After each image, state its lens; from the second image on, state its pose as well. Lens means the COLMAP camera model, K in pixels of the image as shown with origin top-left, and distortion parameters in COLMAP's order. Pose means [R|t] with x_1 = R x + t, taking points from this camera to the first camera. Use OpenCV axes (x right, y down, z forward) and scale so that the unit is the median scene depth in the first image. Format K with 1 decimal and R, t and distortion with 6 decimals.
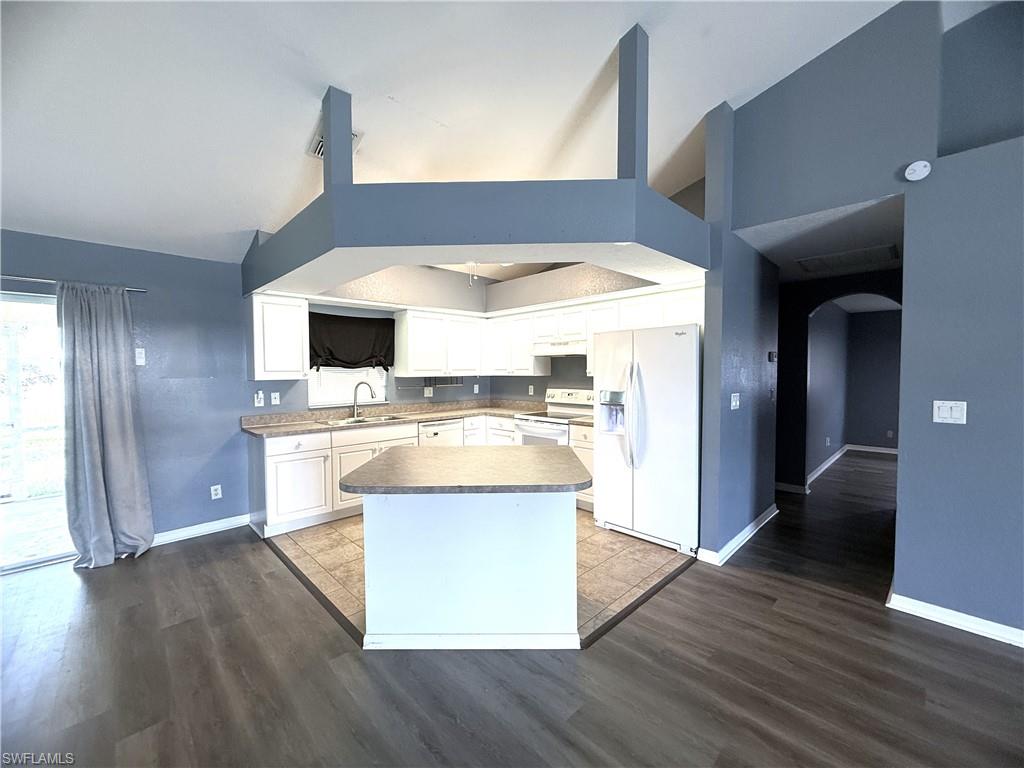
lens RADIAL K [[407.1, 0, 506.1], [0, 407.1, 388.4], [0, 0, 1]] dist [0.001042, -0.000210]
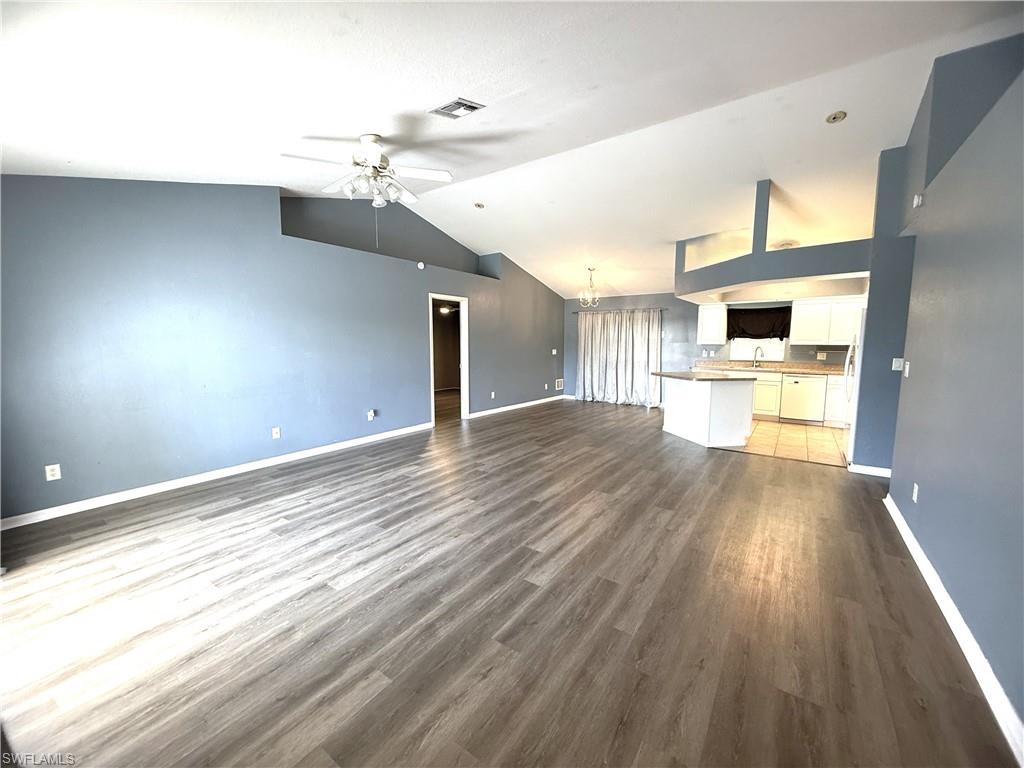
lens RADIAL K [[407.1, 0, 513.3], [0, 407.1, 382.1], [0, 0, 1]] dist [0.001042, -0.000210]
pose [[0.201128, 0.104472, -0.973978, 1.125788], [-0.047623, 0.994164, 0.096803, 0.014952], [0.978407, 0.026914, 0.204930, -0.352722]]
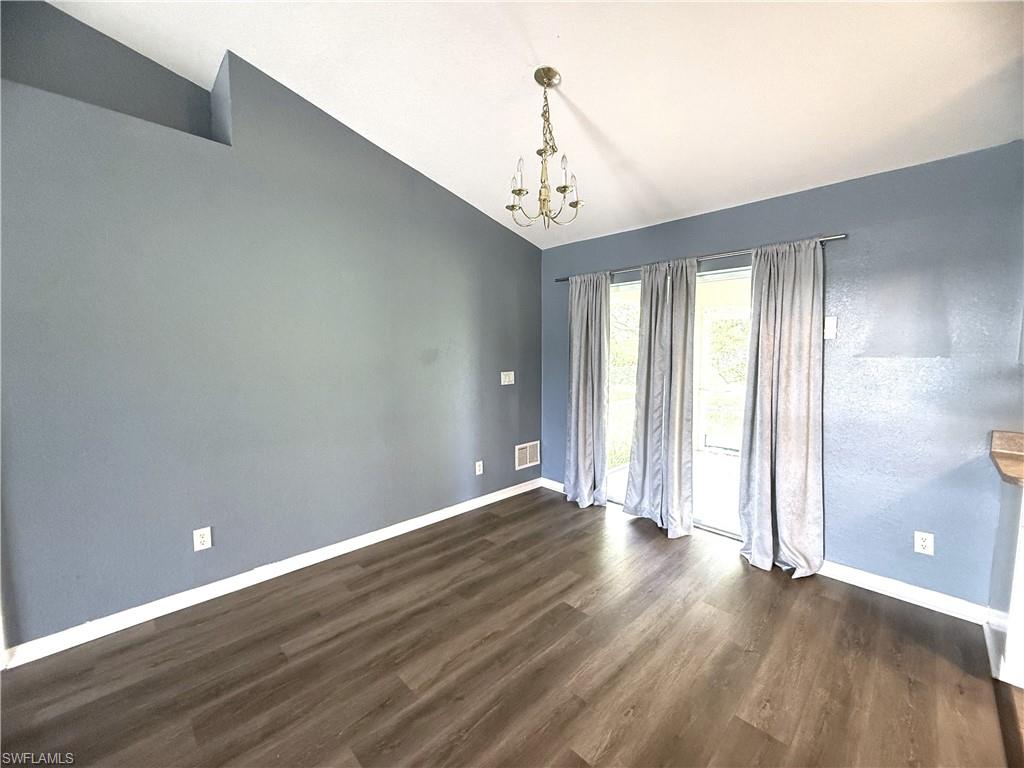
lens RADIAL K [[407.1, 0, 508.4], [0, 407.1, 383.5], [0, 0, 1]] dist [0.001042, -0.000210]
pose [[0.007500, 0.092033, -0.995728, -0.104223], [-0.042168, 0.994899, 0.091639, -0.014493], [0.999082, 0.041301, 0.011343, 0.300569]]
